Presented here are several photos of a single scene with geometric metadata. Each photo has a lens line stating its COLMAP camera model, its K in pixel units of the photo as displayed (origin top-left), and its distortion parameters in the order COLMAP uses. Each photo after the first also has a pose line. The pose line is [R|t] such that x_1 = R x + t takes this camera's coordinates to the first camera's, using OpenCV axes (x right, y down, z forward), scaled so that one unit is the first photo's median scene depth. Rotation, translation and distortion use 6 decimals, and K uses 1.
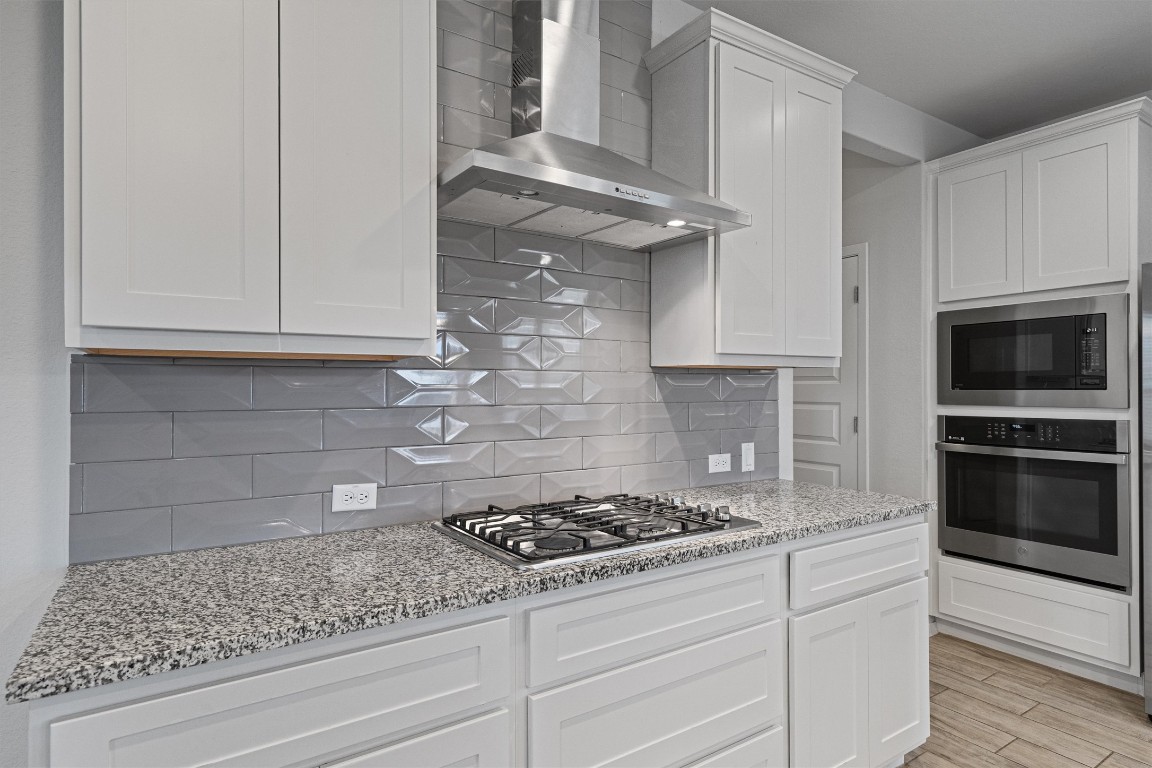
lens RADIAL K [[612.7, 0, 576.0], [0, 612.7, 384.0], [0, 0, 1]] dist [-0.004083, 0.000486]
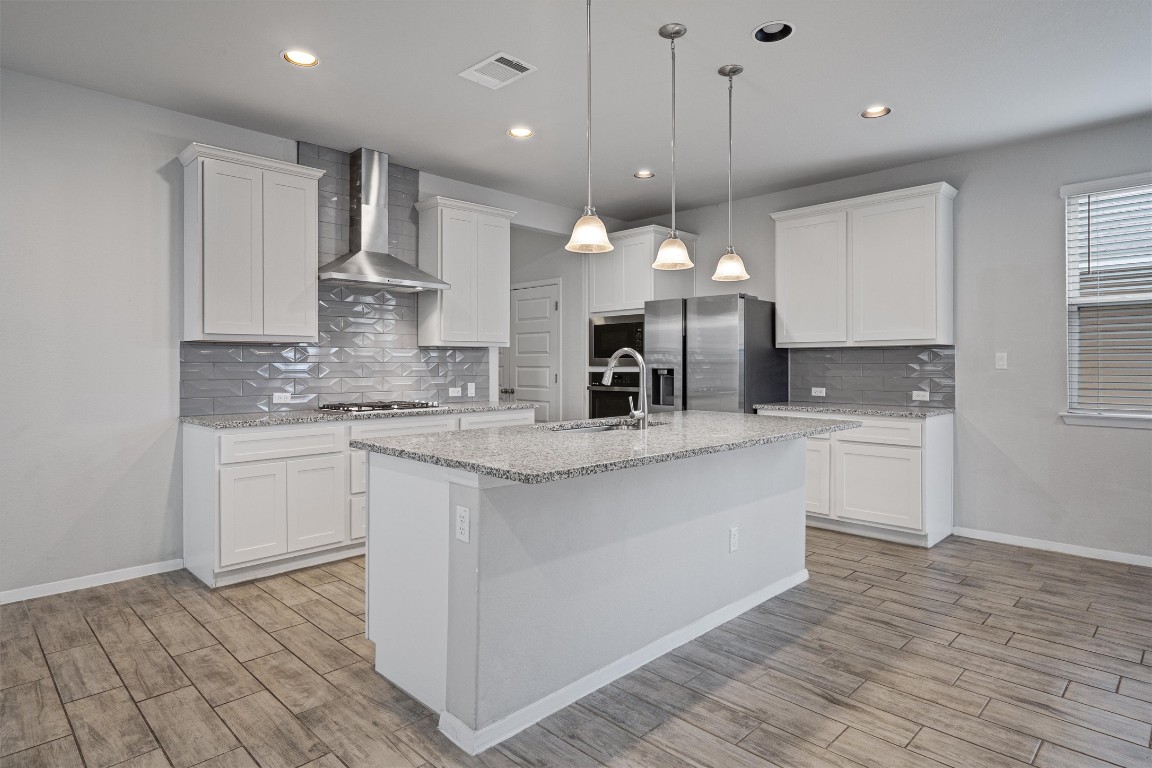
lens RADIAL K [[635.3, 0, 577.0], [0, 635.3, 363.5], [0, 0, 1]] dist [0.000512, 0.000222]
pose [[0.979200, 0.002373, 0.202885, 0.222257], [-0.003899, 0.999967, 0.007121, 0.015575], [-0.202862, -0.007764, 0.979177, -1.357398]]
